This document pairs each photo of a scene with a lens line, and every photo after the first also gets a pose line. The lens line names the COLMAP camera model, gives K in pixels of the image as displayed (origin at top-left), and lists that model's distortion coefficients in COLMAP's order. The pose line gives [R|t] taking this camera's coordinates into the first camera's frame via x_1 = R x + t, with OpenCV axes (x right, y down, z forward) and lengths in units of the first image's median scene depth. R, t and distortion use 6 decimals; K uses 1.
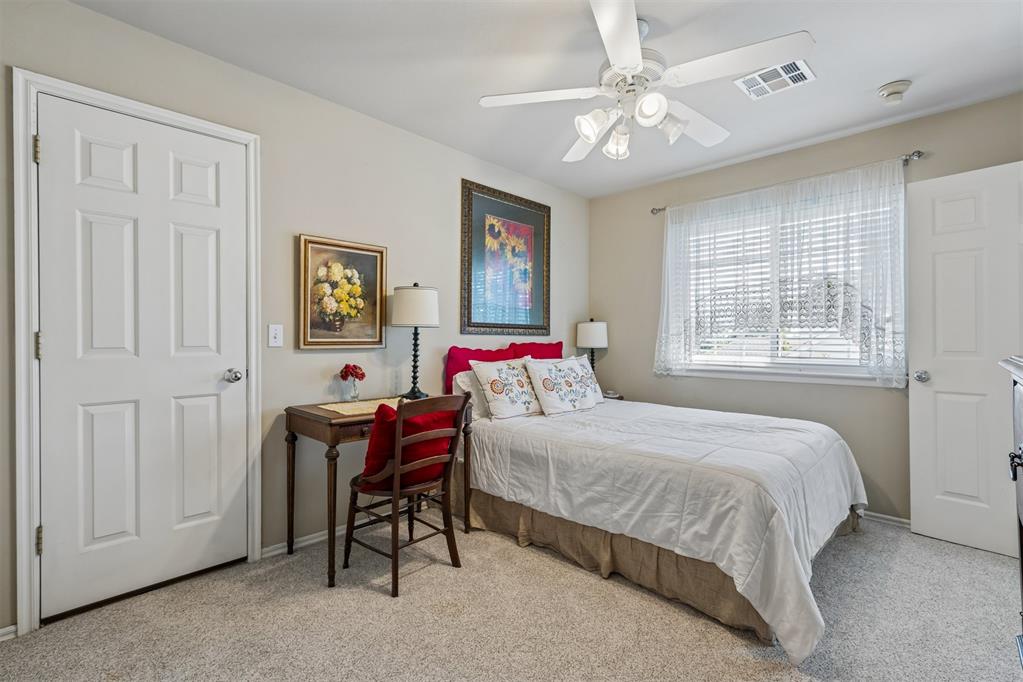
lens RADIAL K [[465.7, 0, 511.8], [0, 465.7, 340.8], [0, 0, 1]] dist [0.000042, -0.000101]
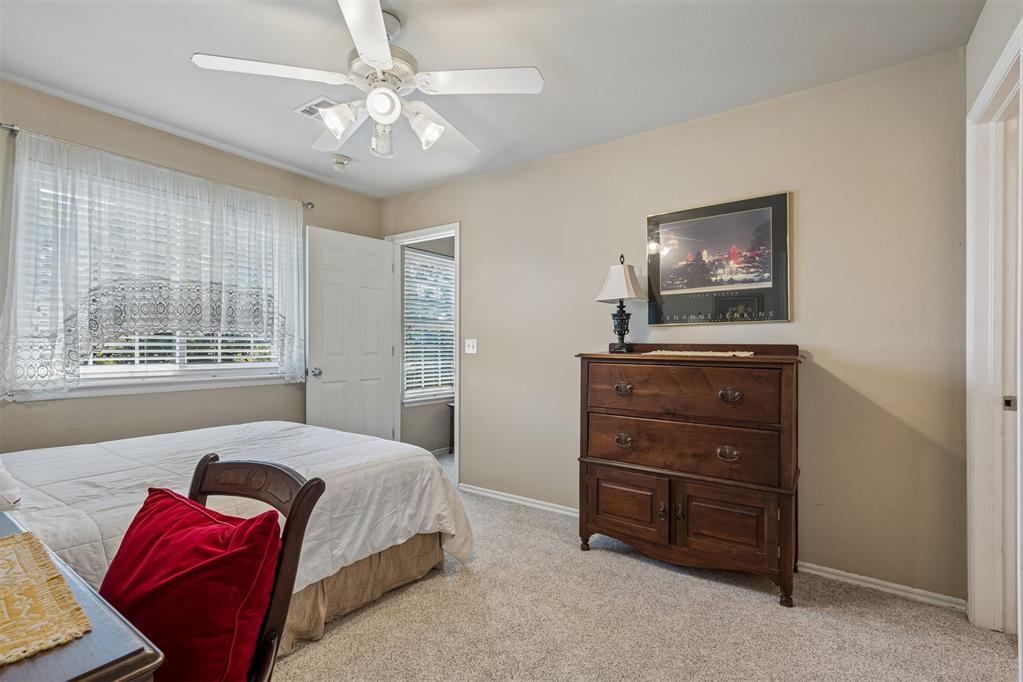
lens RADIAL K [[466.8, 0, 513.1], [0, 466.8, 345.8], [0, 0, 1]] dist [0.001438, 0.000277]
pose [[-0.157888, -0.005320, 0.987443, -0.681268], [-0.004910, 0.999977, 0.004602, -0.010797], [-0.987445, -0.004121, -0.157911, 0.817649]]
